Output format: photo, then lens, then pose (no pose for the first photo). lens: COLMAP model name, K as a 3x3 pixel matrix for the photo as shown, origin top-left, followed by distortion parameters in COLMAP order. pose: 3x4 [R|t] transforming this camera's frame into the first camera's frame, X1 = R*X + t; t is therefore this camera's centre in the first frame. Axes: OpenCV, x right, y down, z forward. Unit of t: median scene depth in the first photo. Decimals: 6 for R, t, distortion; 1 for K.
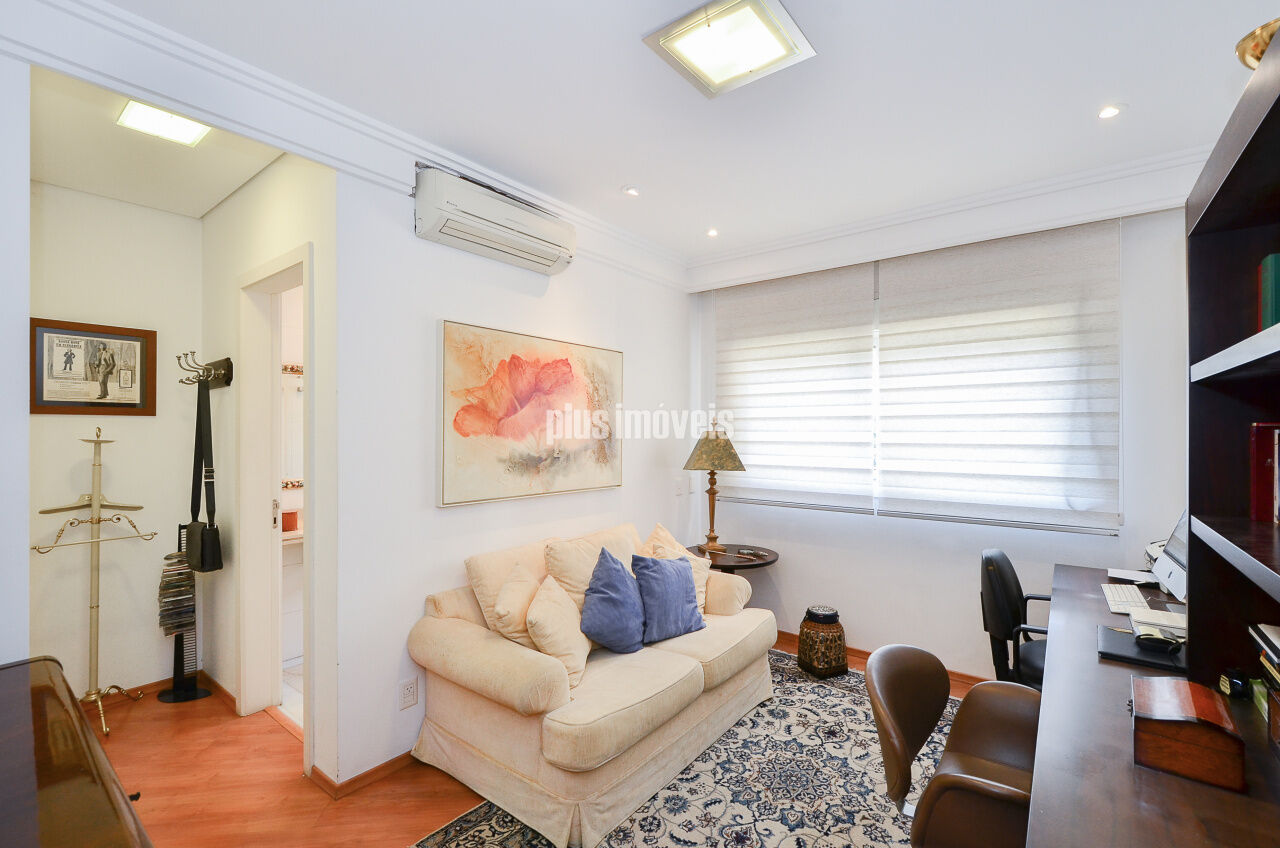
lens RADIAL K [[564.4, 0, 646.2], [0, 564.4, 426.7], [0, 0, 1]] dist [-0.000526, -0.002891]
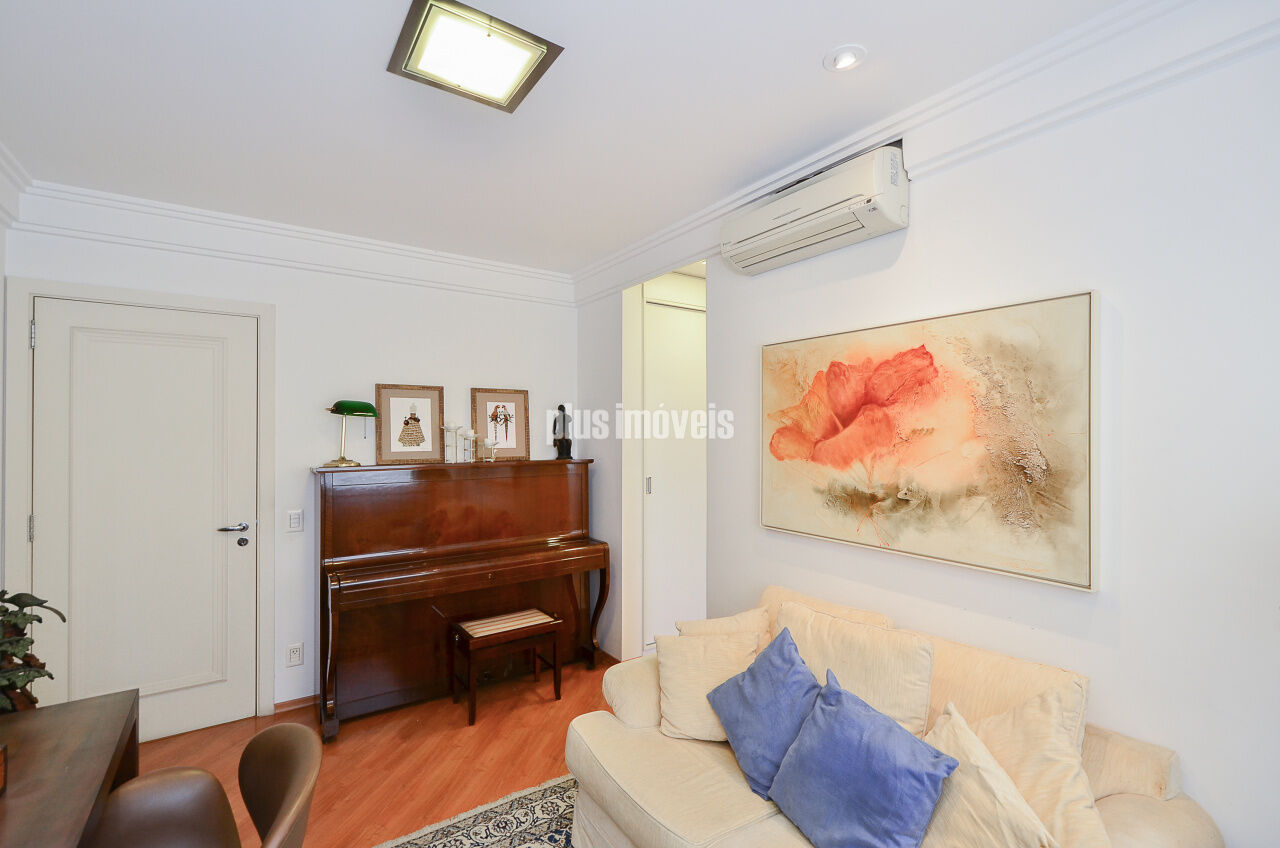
lens RADIAL K [[564.4, 0, 649.1], [0, 564.4, 430.7], [0, 0, 1]] dist [-0.000526, -0.002891]
pose [[-0.295570, -0.012210, -0.955243, 0.607526], [-0.001829, 0.999924, -0.012216, -0.018933], [0.955319, -0.001863, -0.295570, 0.983523]]
